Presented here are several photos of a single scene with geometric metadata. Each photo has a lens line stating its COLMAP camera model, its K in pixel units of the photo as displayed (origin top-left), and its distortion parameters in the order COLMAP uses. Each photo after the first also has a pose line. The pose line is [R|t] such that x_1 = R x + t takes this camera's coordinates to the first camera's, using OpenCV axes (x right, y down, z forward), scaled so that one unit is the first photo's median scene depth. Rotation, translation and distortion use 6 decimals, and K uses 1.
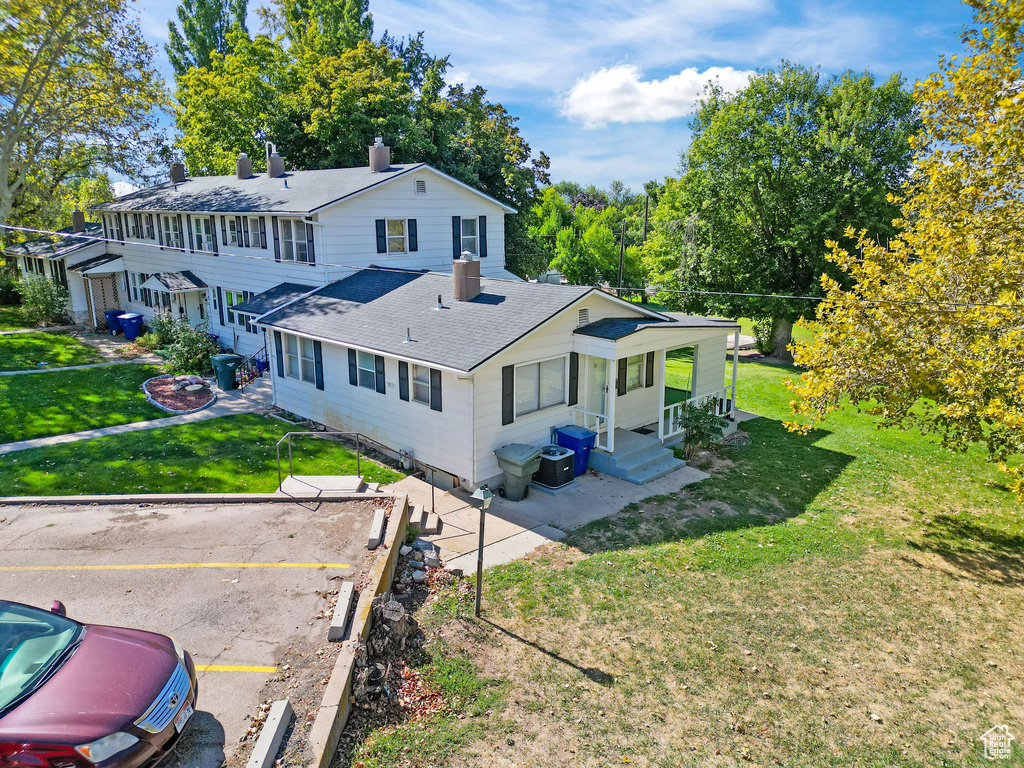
lens RADIAL K [[715.1, 0, 512.0], [0, 715.1, 384.0], [0, 0, 1]] dist [0.080246, -0.073866]
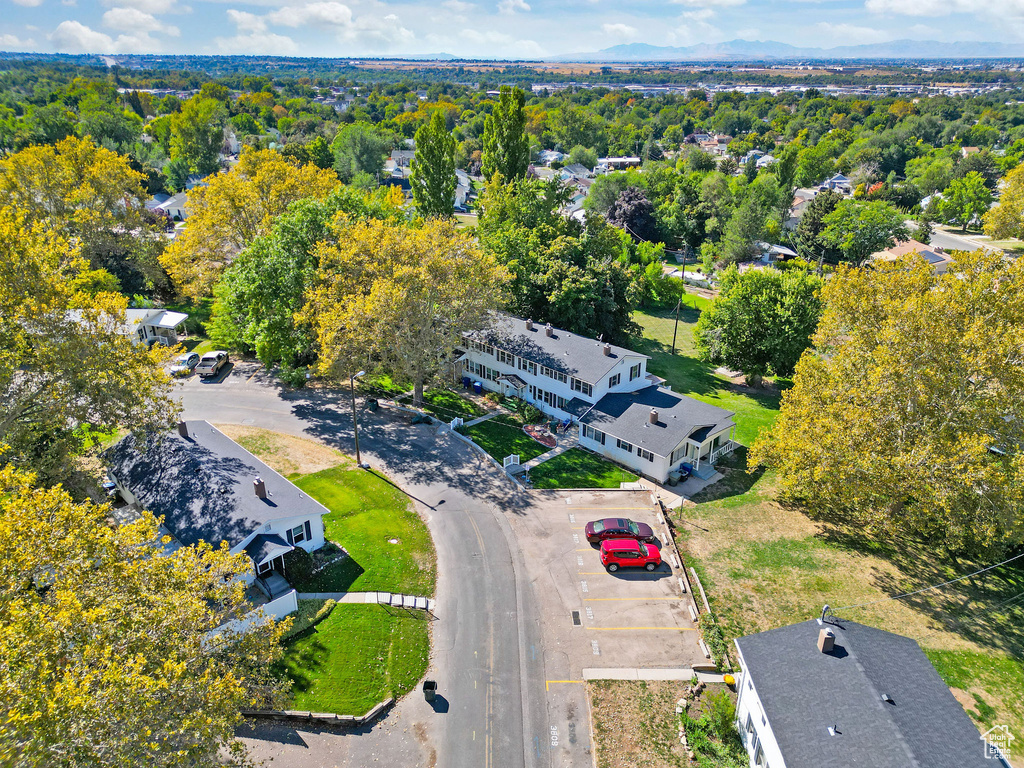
lens RADIAL K [[715.1, 0, 512.0], [0, 715.1, 384.0], [0, 0, 1]] dist [0.080246, -0.073866]
pose [[0.999992, 0.002715, 0.002950, -0.734044], [-0.003207, 0.983243, 0.182269, -0.903489], [-0.002406, -0.182277, 0.983244, -2.248090]]
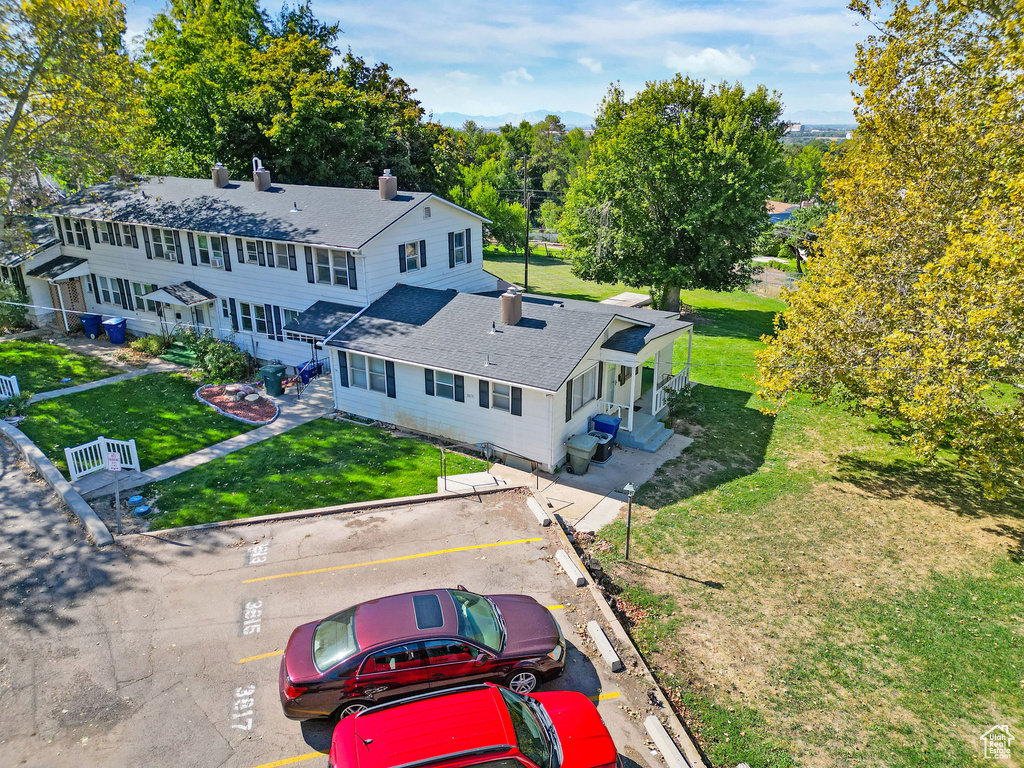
lens RADIAL K [[715.1, 0, 512.0], [0, 715.1, 384.0], [0, 0, 1]] dist [0.080246, -0.073866]
pose [[0.971997, -0.079158, 0.221259, -0.361852], [0.055681, 0.992325, 0.110408, -0.152113], [-0.228300, -0.094996, 0.968945, -0.271969]]
